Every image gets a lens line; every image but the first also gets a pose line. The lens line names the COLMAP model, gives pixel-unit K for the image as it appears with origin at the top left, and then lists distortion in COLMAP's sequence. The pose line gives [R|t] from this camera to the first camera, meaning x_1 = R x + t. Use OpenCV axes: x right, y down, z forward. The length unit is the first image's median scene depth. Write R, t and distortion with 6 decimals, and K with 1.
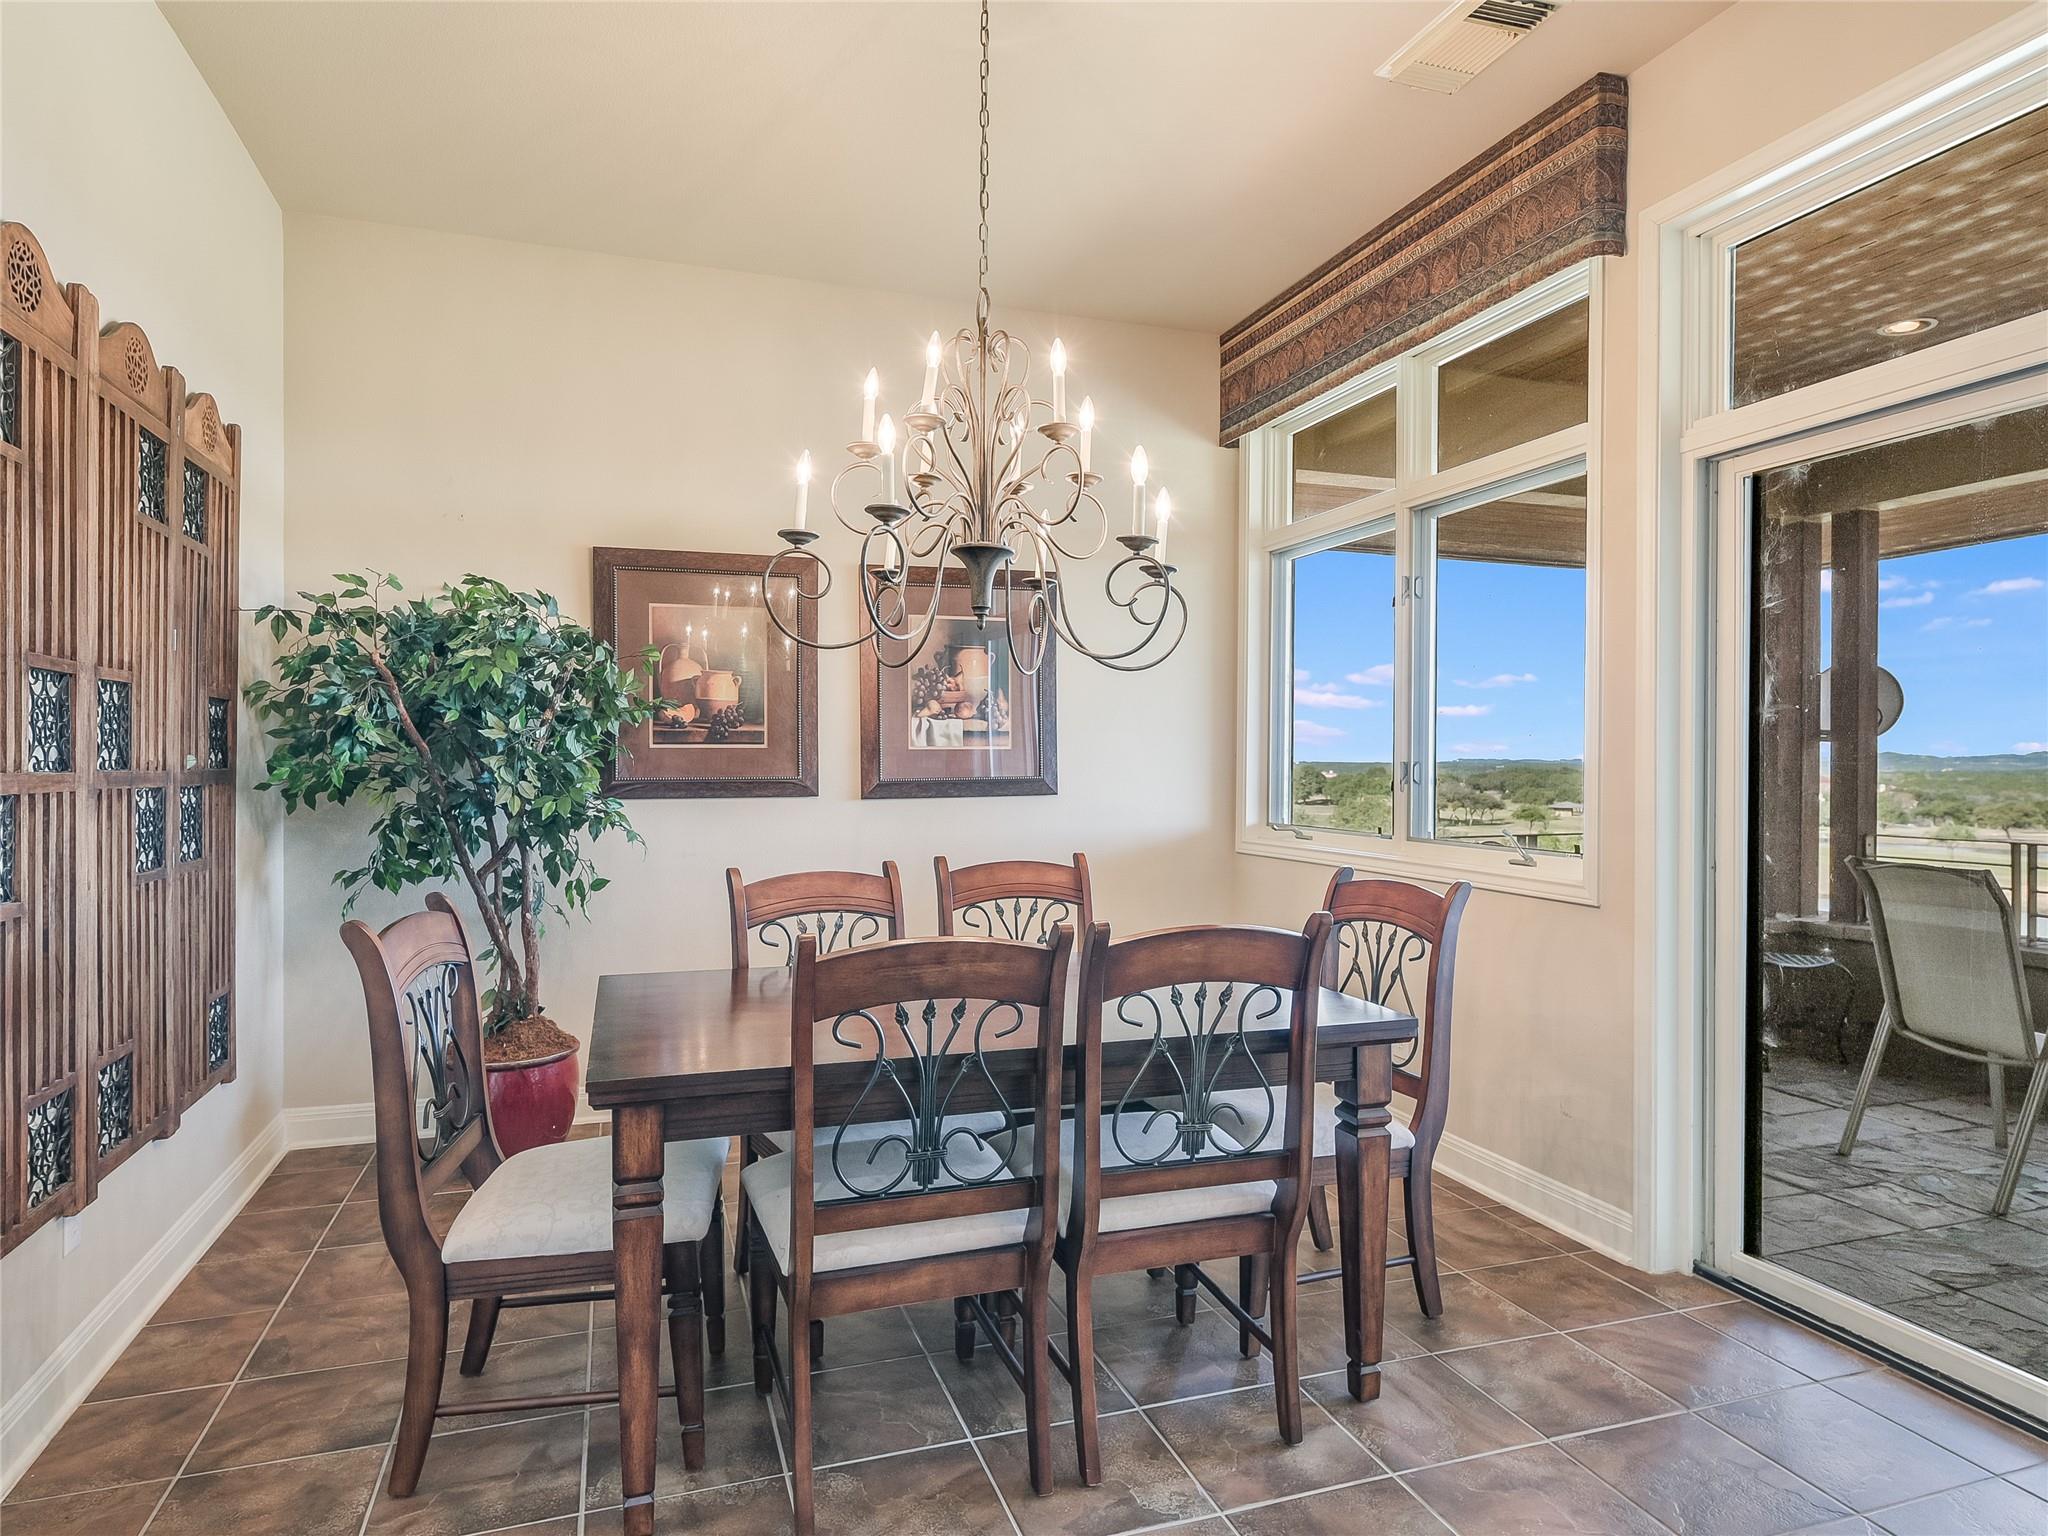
lens RADIAL K [[1227.5, 0, 1063.2], [0, 1227.5, 767.5], [0, 0, 1]] dist [-0.000848, 0.000615]
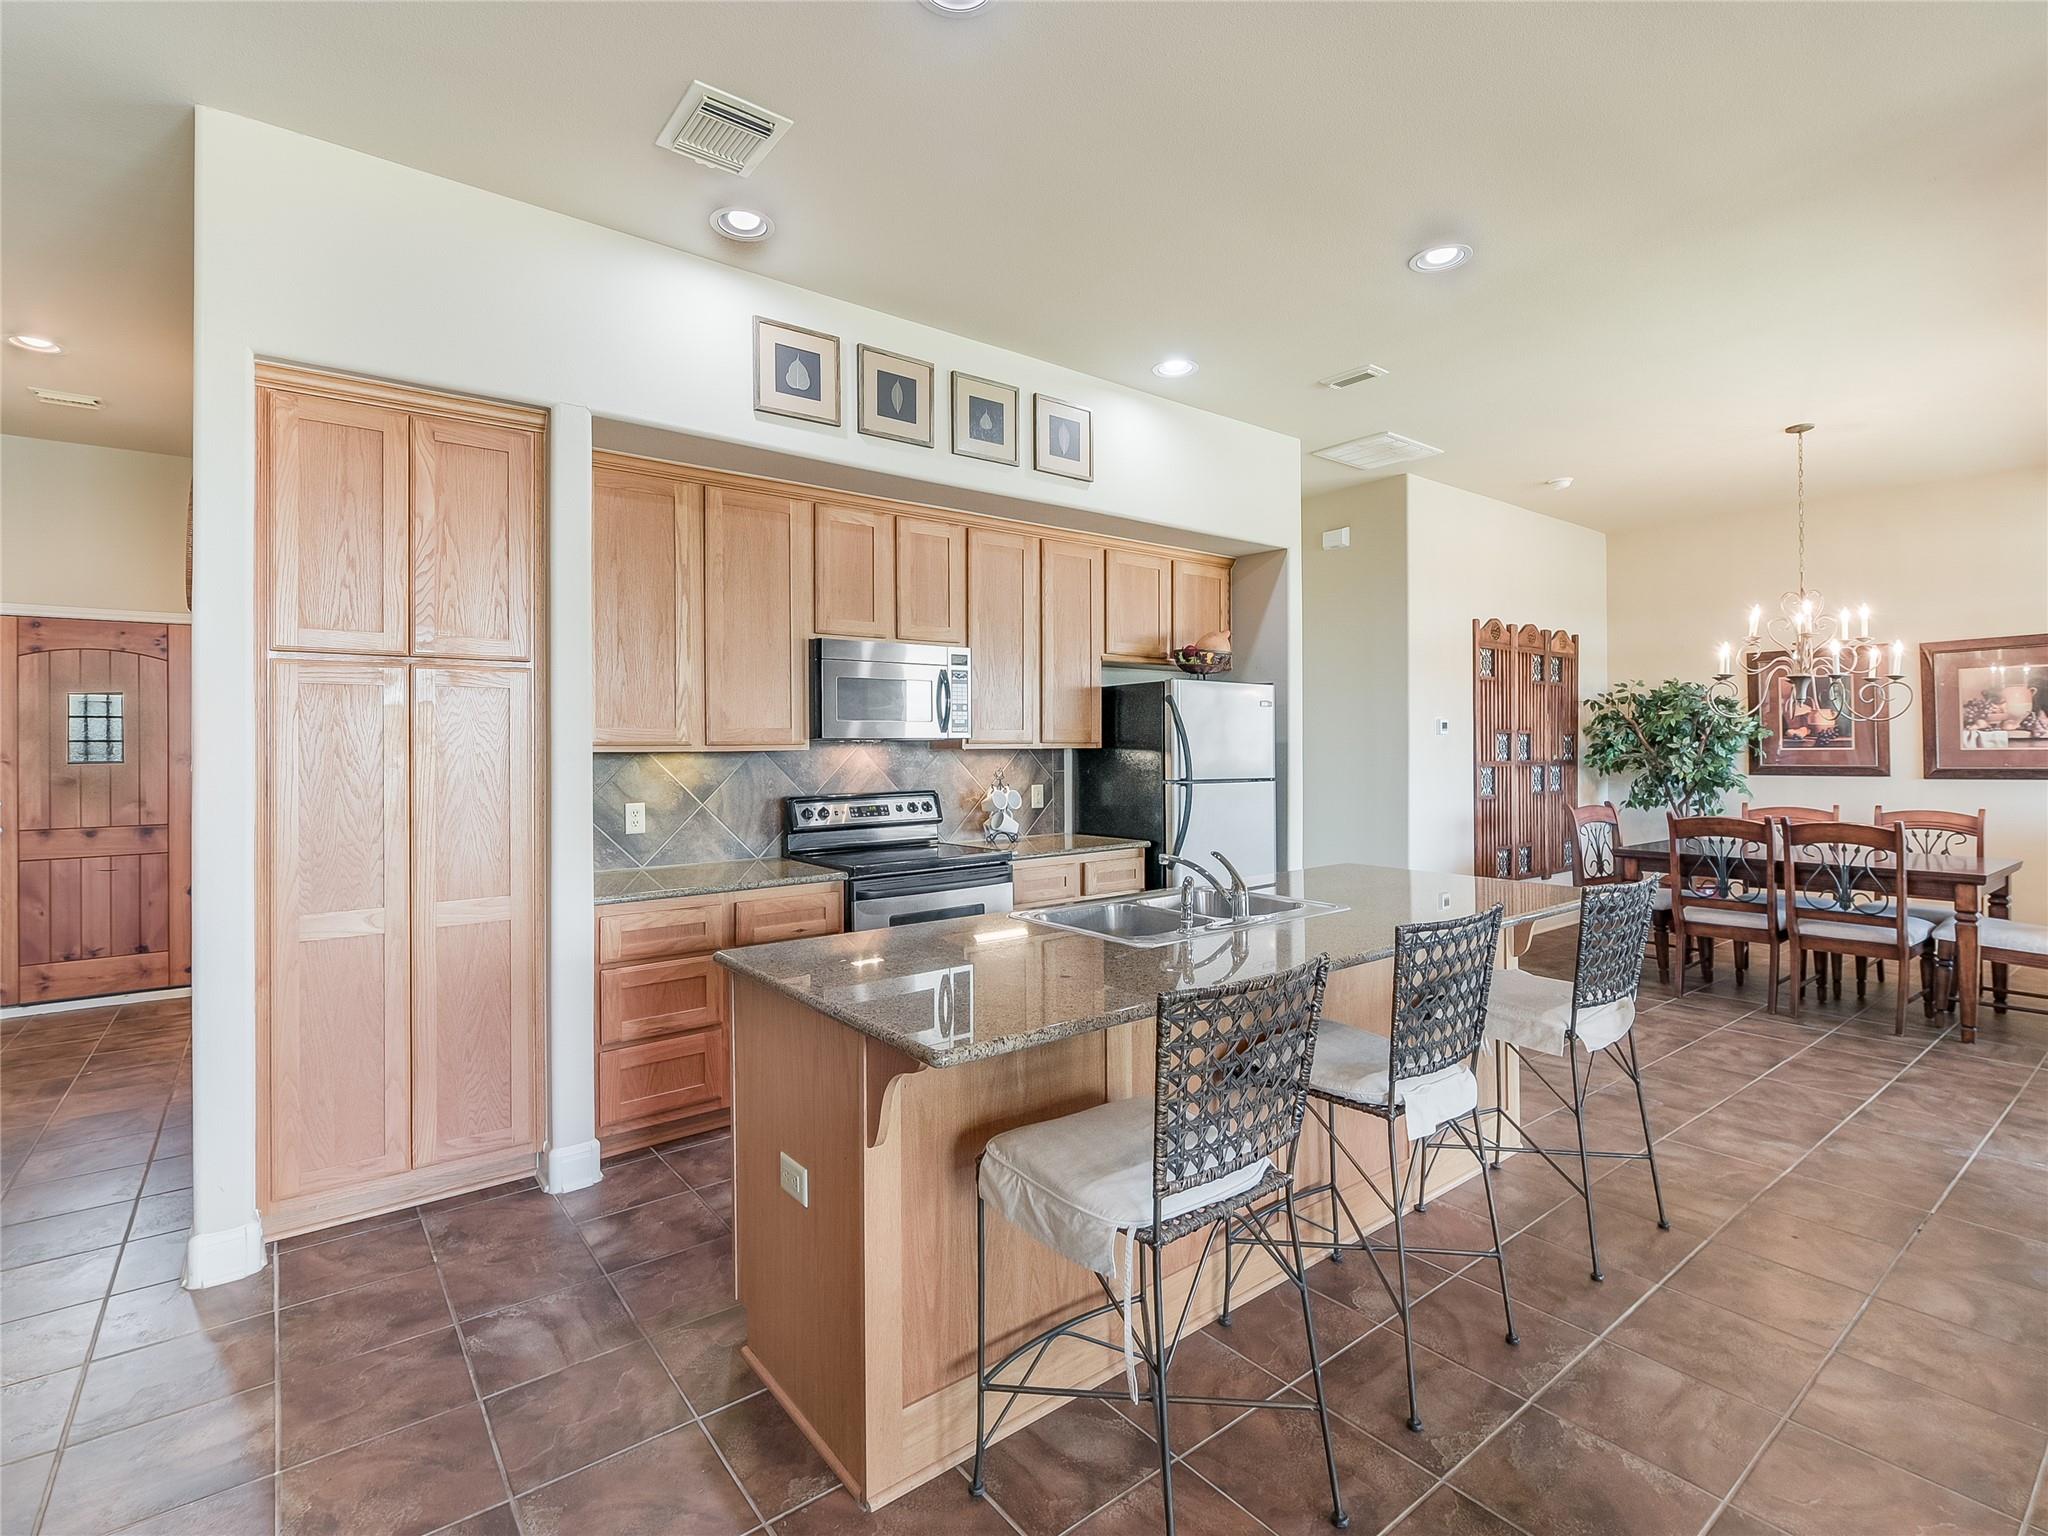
lens RADIAL K [[960.6, 0, 1013.4], [0, 960.6, 752.8], [0, 0, 1]] dist [-0.000255, -0.007239]
pose [[0.306126, 0.000069, -0.951991, 0.905175], [-0.001133, 0.999999, -0.000291, -0.011134], [0.951990, 0.001168, 0.306126, -0.788469]]
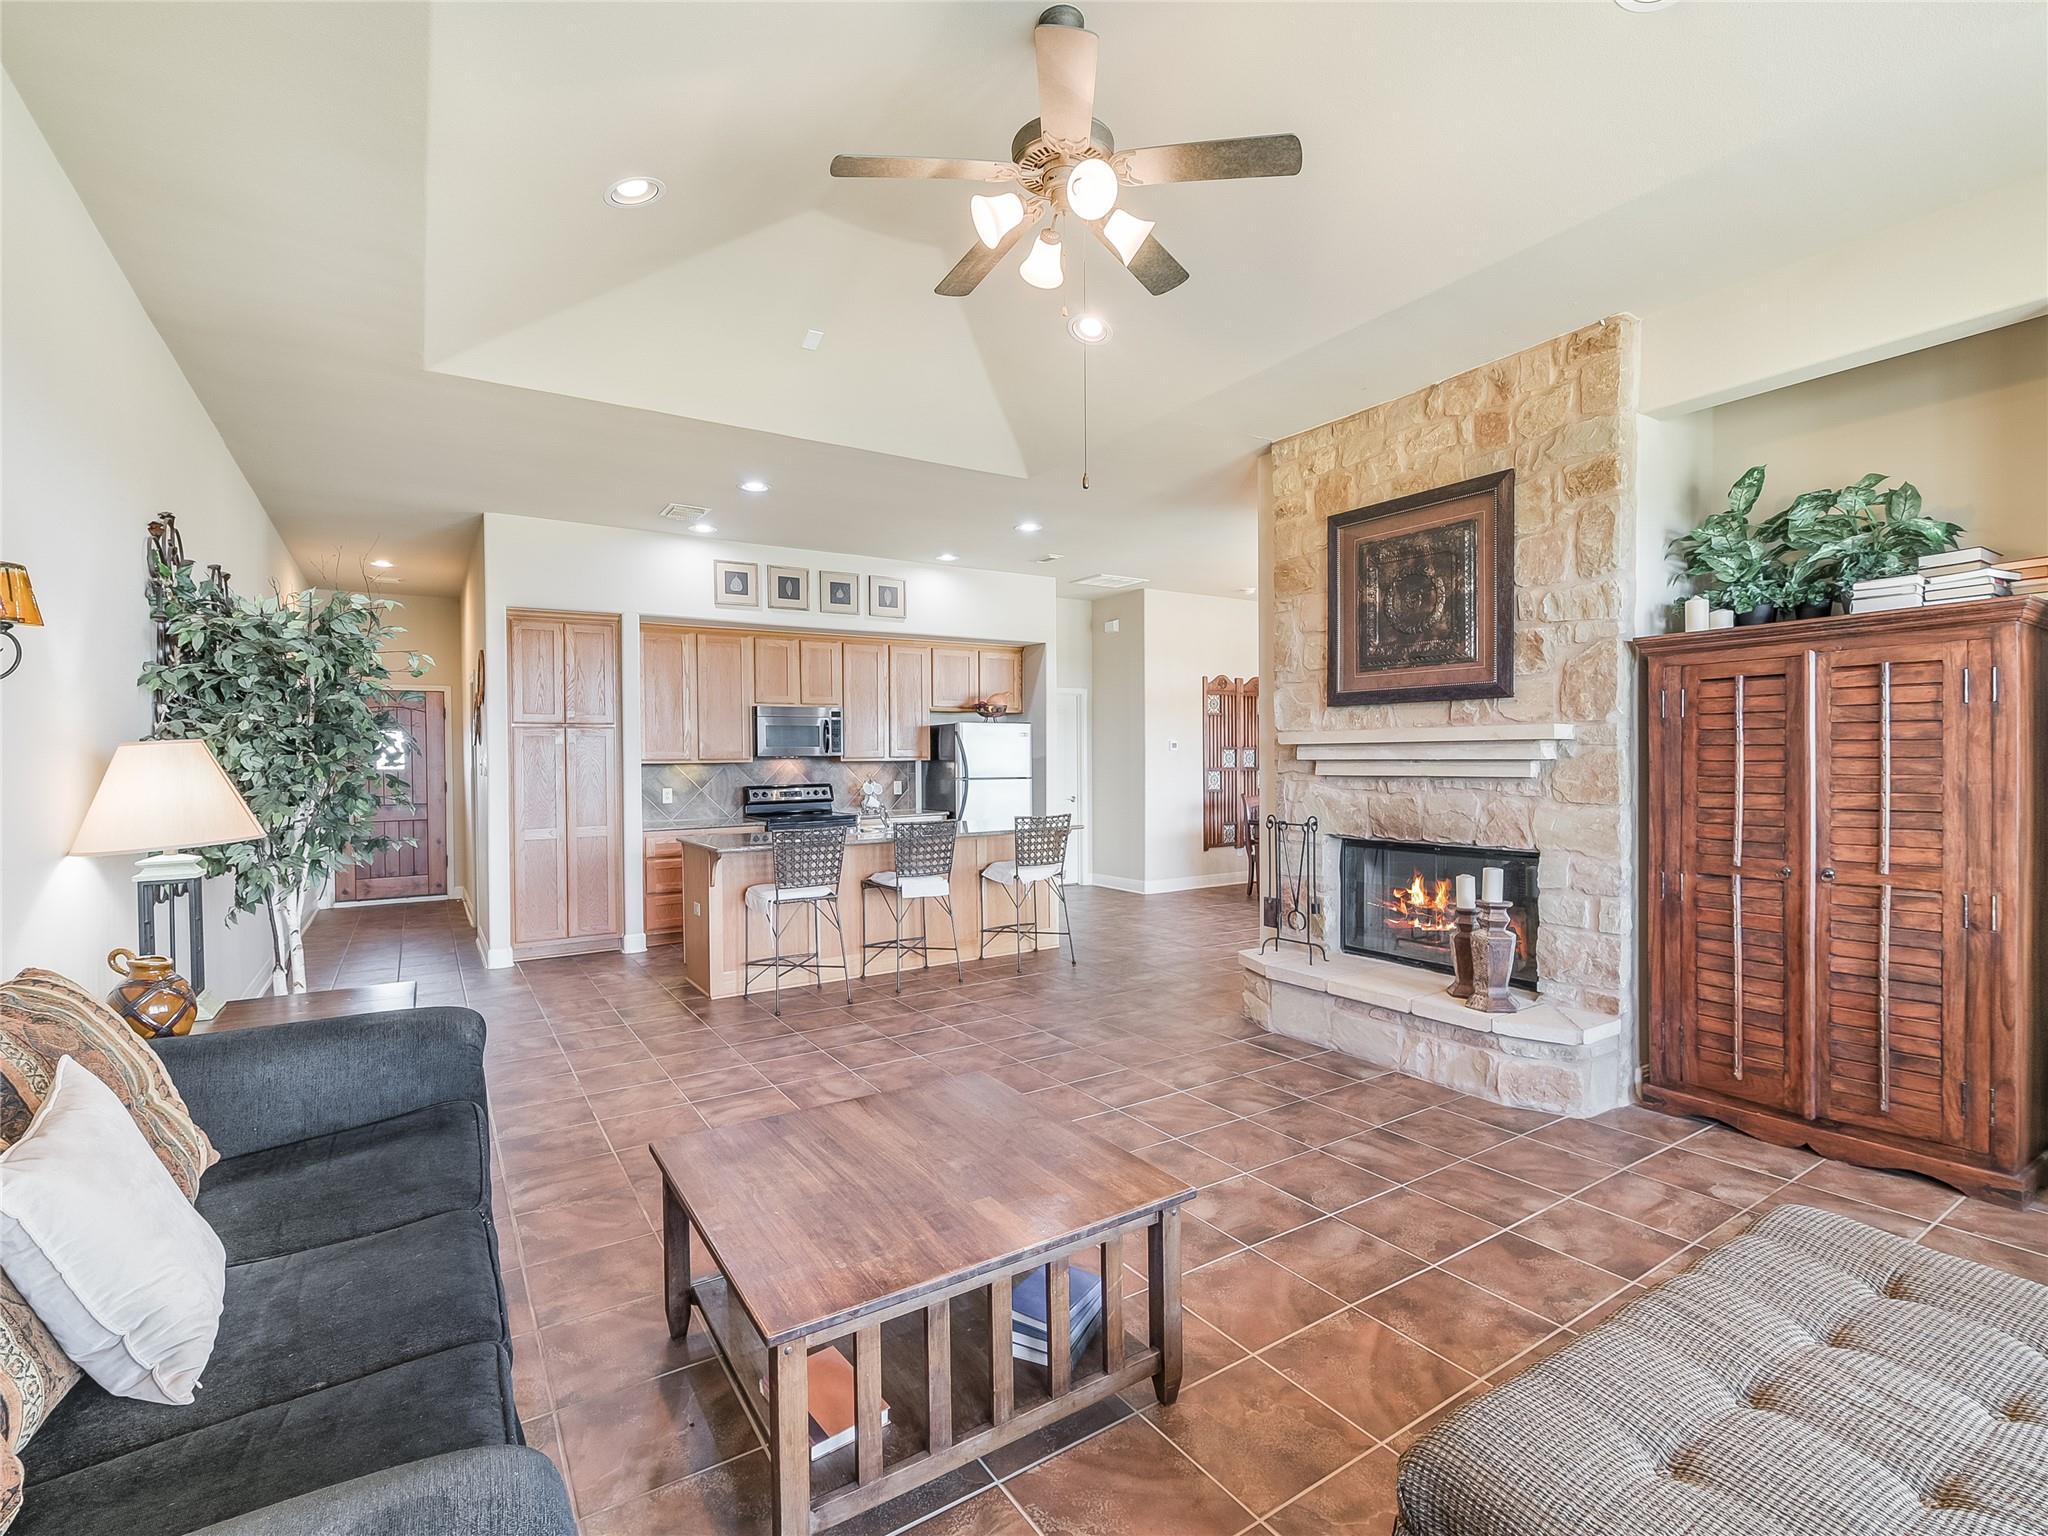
lens RADIAL K [[950.0, 0, 1021.1], [0, 950.0, 776.3], [0, 0, 1]] dist [-0.003302, -0.001445]
pose [[0.226427, 0.011785, -0.973957, 1.957105], [0.002471, 0.999917, 0.012674, -0.007981], [0.974025, -0.005276, 0.226379, -0.582341]]
